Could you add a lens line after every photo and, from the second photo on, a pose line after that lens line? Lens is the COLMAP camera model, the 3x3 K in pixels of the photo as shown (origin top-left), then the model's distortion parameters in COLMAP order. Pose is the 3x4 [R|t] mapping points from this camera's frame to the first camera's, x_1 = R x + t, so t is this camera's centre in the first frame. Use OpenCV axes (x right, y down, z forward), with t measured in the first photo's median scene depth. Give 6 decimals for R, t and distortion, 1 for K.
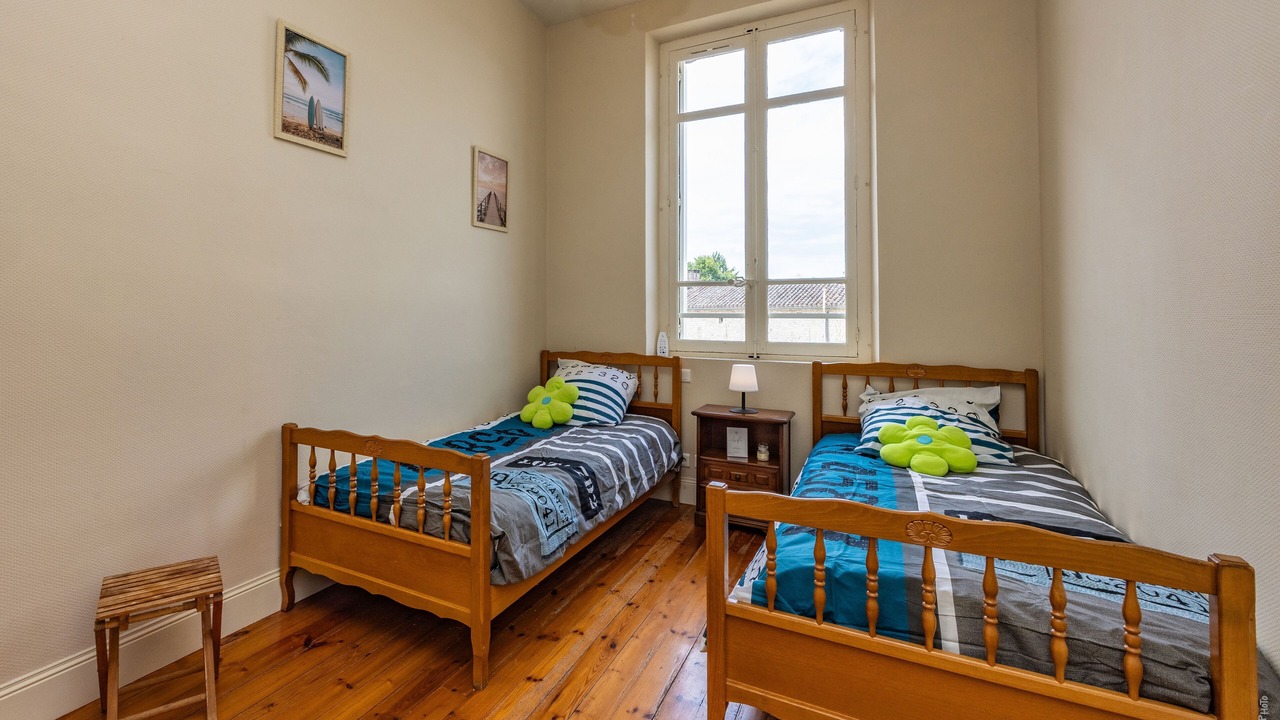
lens RADIAL K [[577.6, 0, 639.5], [0, 577.6, 319.1], [0, 0, 1]] dist [0.001609, 0.000682]
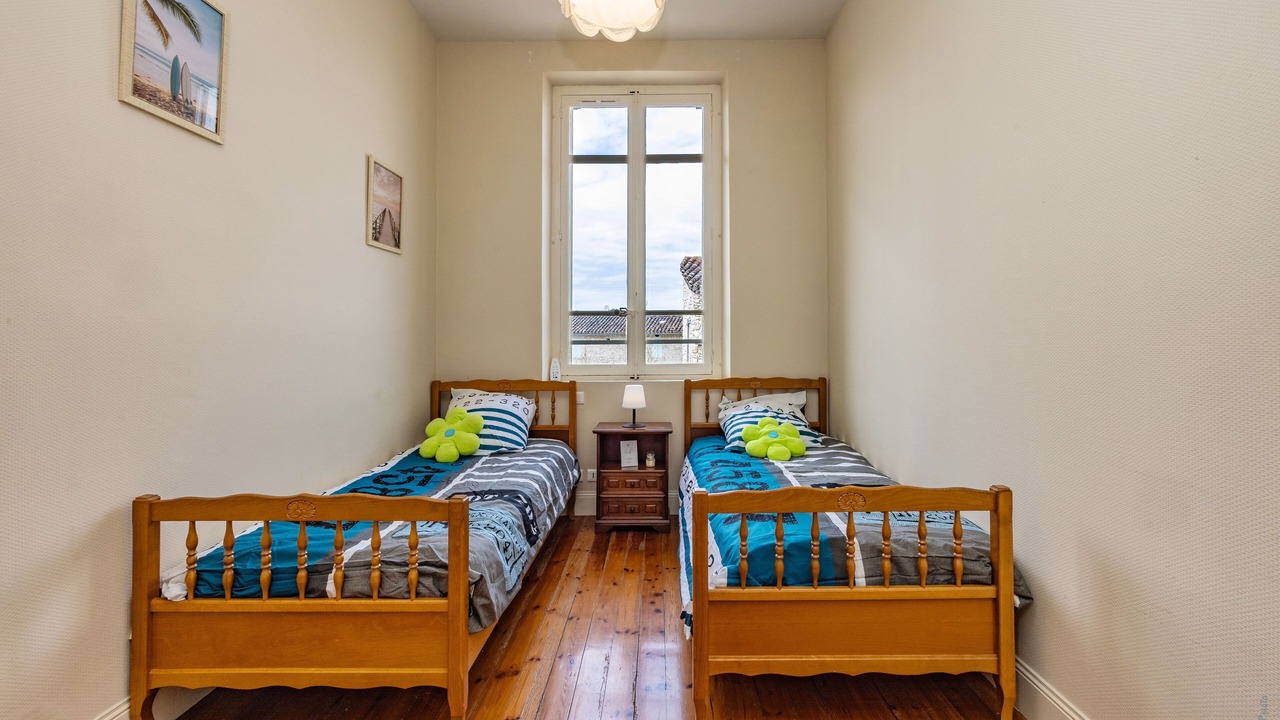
lens RADIAL K [[508.5, 0, 644.9], [0, 508.5, 347.0], [0, 0, 1]] dist [0.000327, 0.000345]
pose [[0.882617, -0.016164, 0.469815, -0.325651], [0.014249, 0.999869, 0.007632, -0.004135], [-0.469877, -0.000042, 0.882732, 0.123911]]
